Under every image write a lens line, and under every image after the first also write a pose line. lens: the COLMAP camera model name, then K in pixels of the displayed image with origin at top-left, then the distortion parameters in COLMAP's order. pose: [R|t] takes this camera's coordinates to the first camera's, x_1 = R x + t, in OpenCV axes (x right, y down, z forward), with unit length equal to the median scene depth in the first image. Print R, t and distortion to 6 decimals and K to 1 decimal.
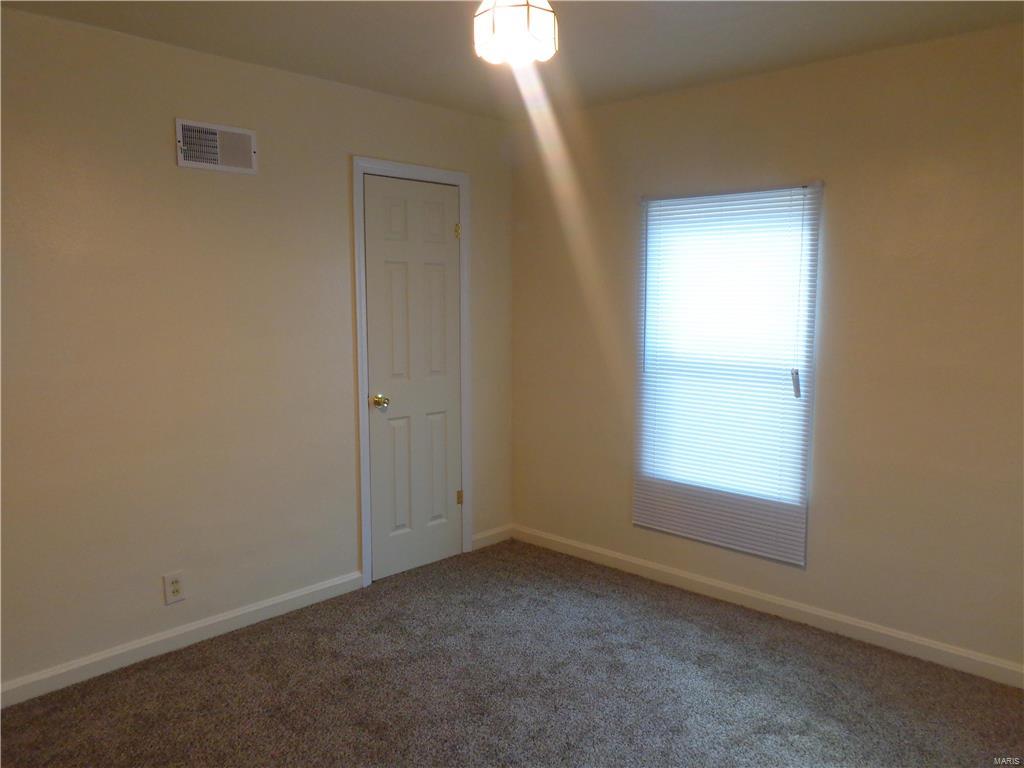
lens RADIAL K [[782.6, 0, 512.0], [0, 782.6, 384.0], [0, 0, 1]] dist [0.000292, 0.008322]
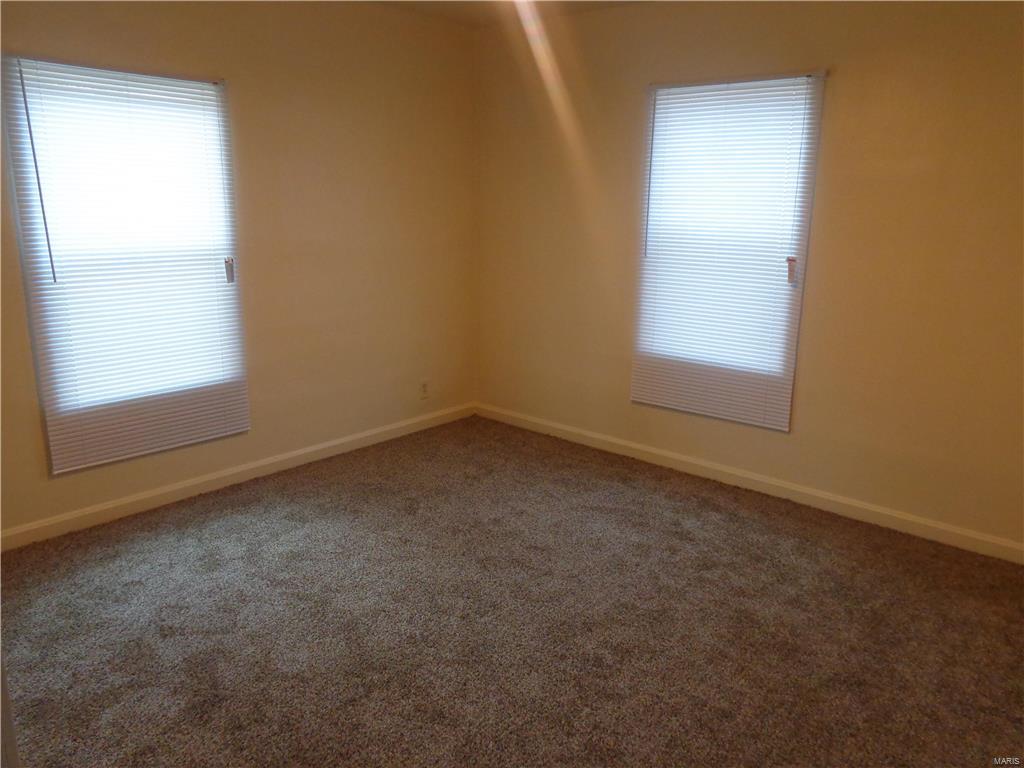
lens RADIAL K [[782.6, 0, 512.0], [0, 782.6, 384.0], [0, 0, 1]] dist [0.000292, 0.008322]
pose [[-0.042144, -0.237244, 0.970535, -0.759131], [0.103287, 0.965159, 0.240415, -0.070341], [-0.993758, 0.110376, -0.016172, 0.643970]]
